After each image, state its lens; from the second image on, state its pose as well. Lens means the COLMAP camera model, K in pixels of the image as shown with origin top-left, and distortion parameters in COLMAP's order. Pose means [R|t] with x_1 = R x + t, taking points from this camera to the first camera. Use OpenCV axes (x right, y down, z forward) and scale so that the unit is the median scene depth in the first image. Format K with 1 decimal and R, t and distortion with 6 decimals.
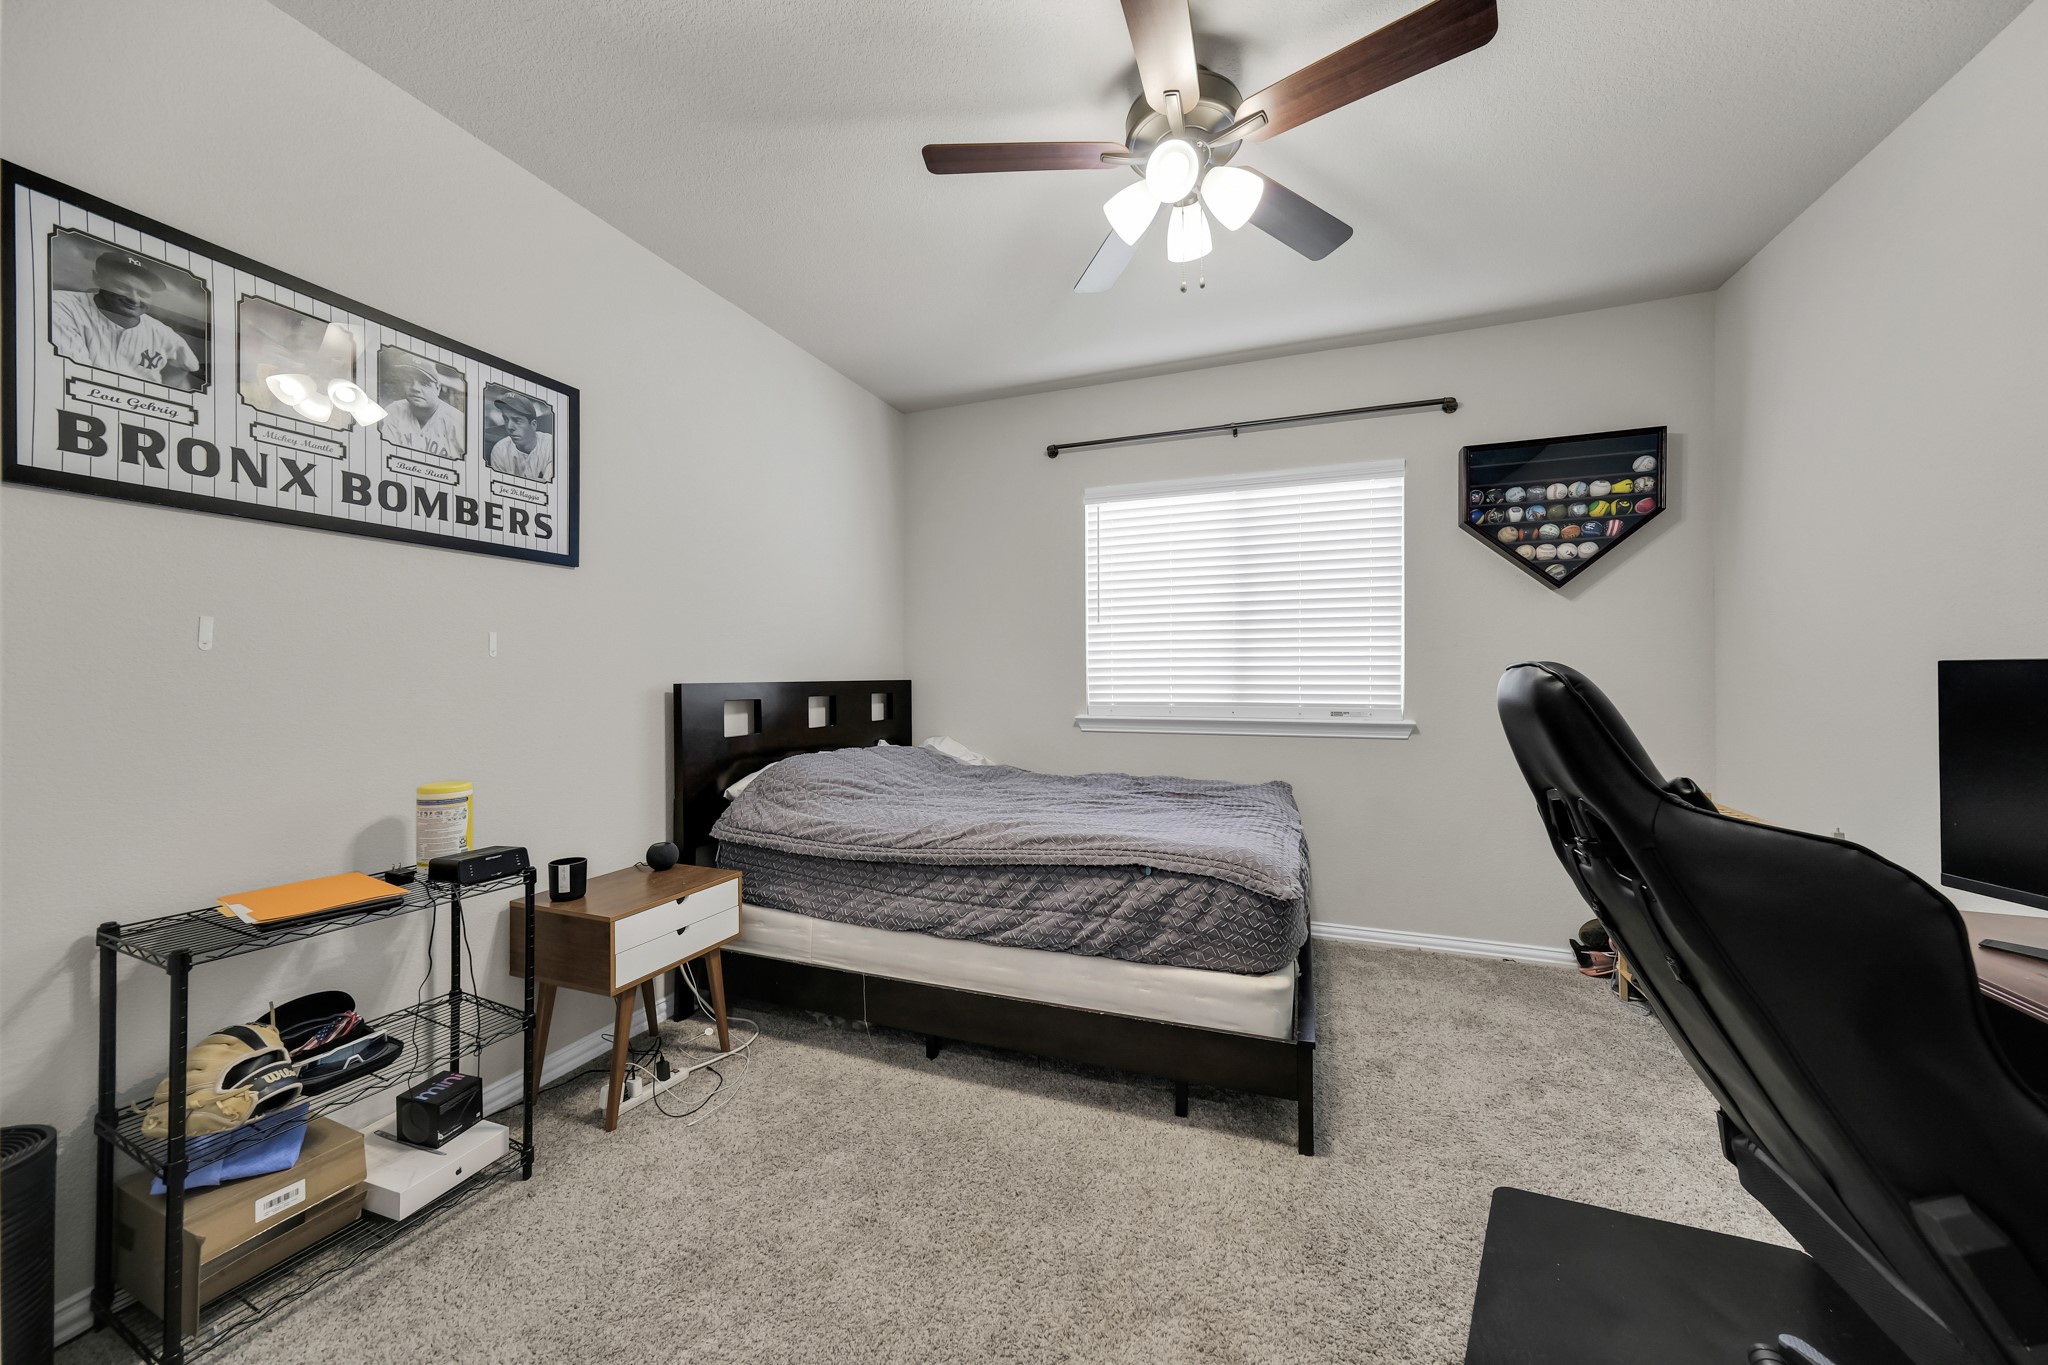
lens RADIAL K [[695.7, 0, 1030.3], [0, 695.7, 672.1], [0, 0, 1]] dist [0.000252, 0.000269]
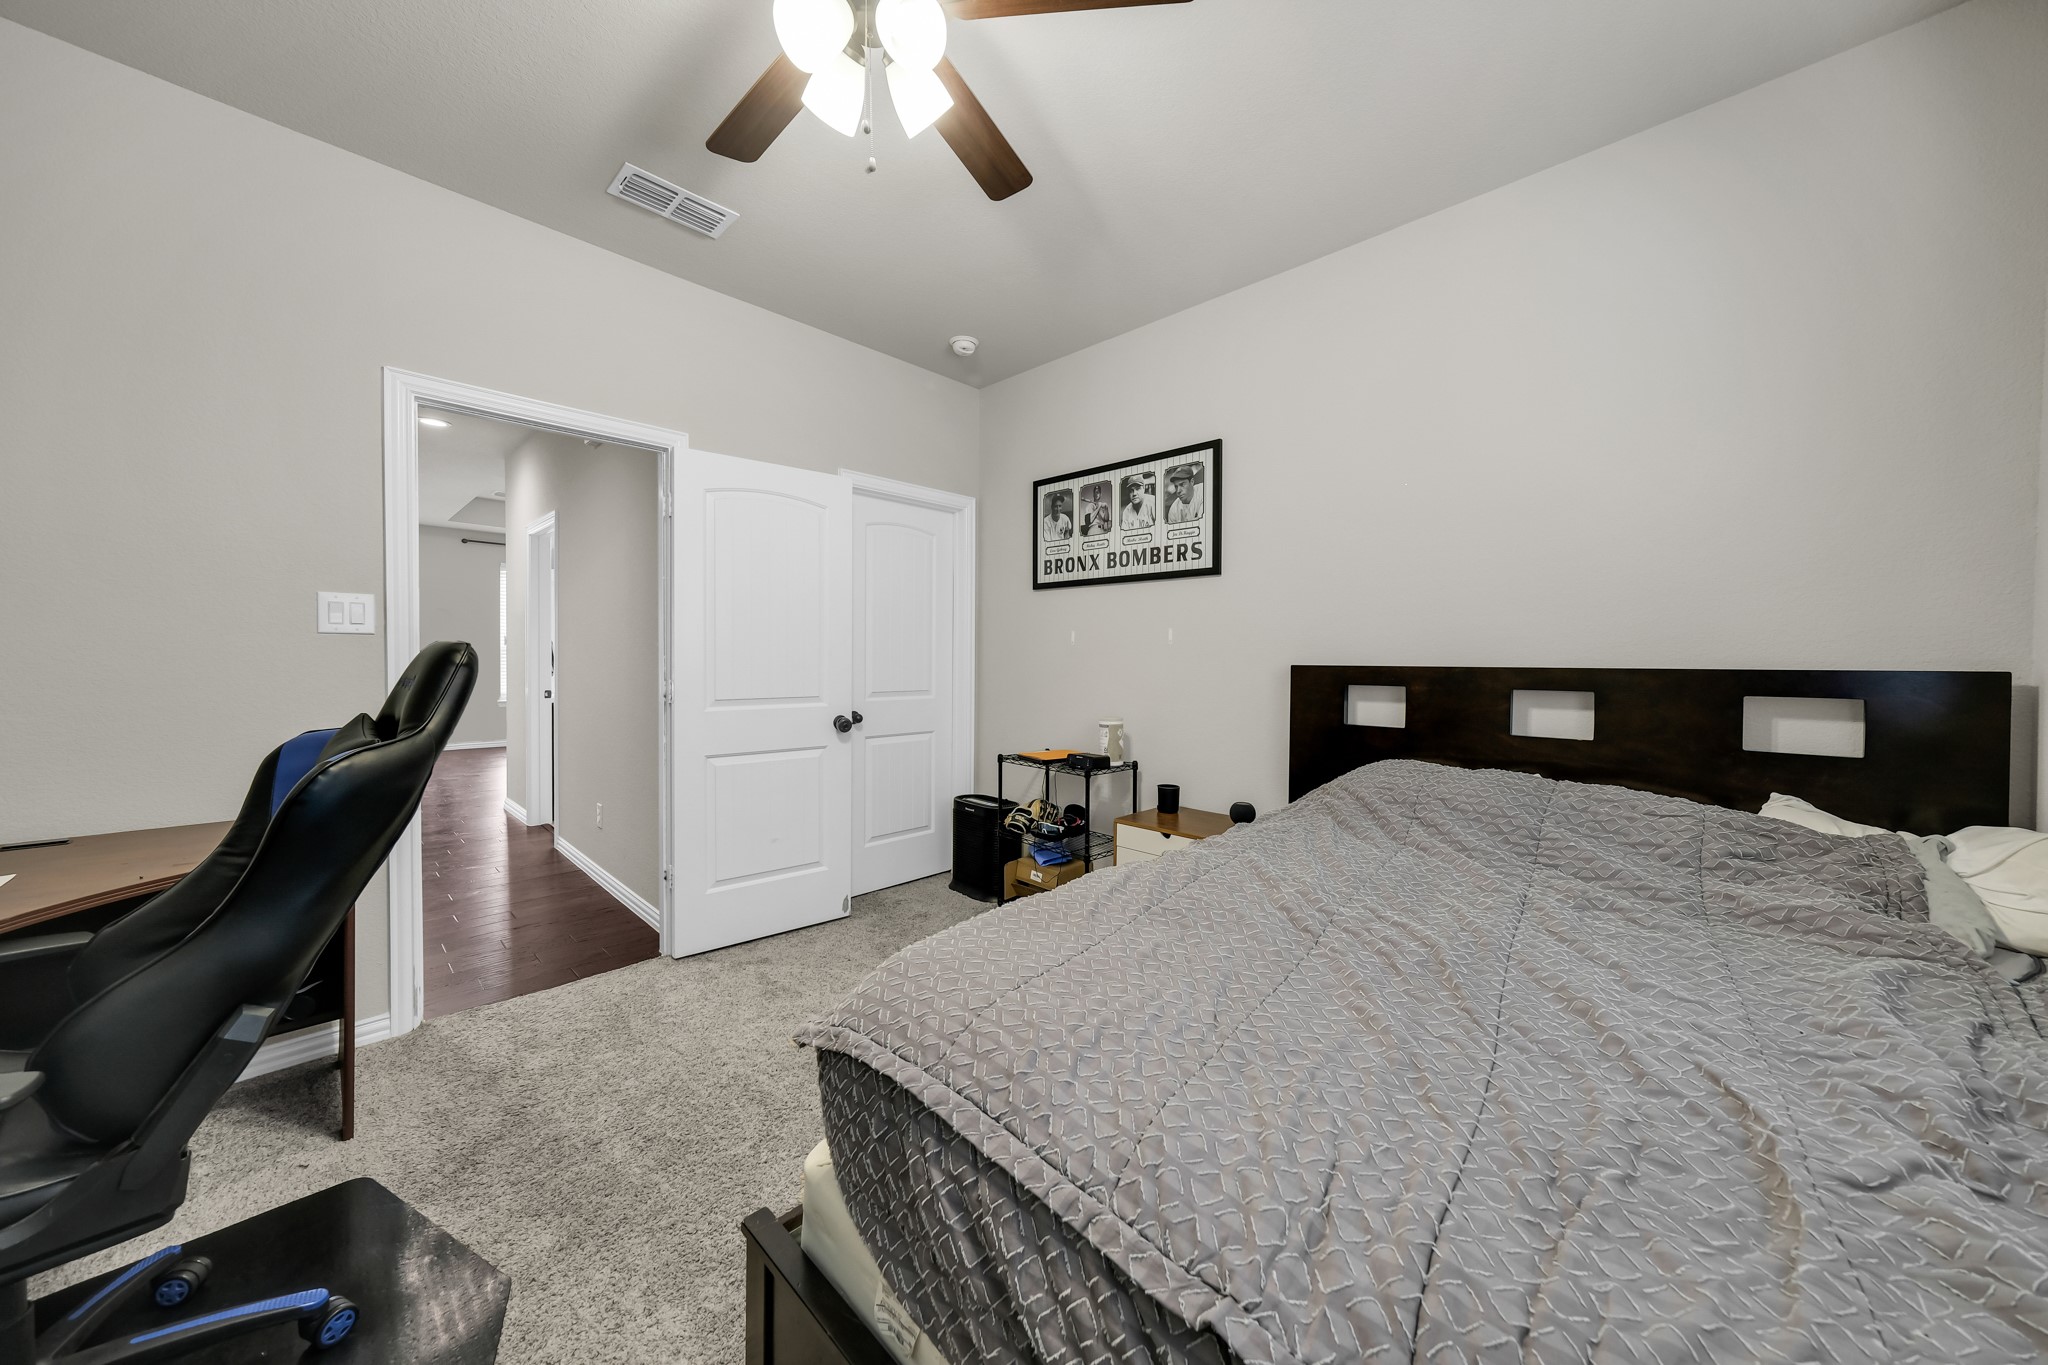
lens RADIAL K [[695.7, 0, 1030.3], [0, 695.7, 672.1], [0, 0, 1]] dist [0.000252, 0.000269]
pose [[-0.378050, 0.009838, -0.925733, 0.787073], [-0.007919, 0.999873, 0.013860, 0.020208], [0.925751, 0.012570, -0.377924, 1.312183]]
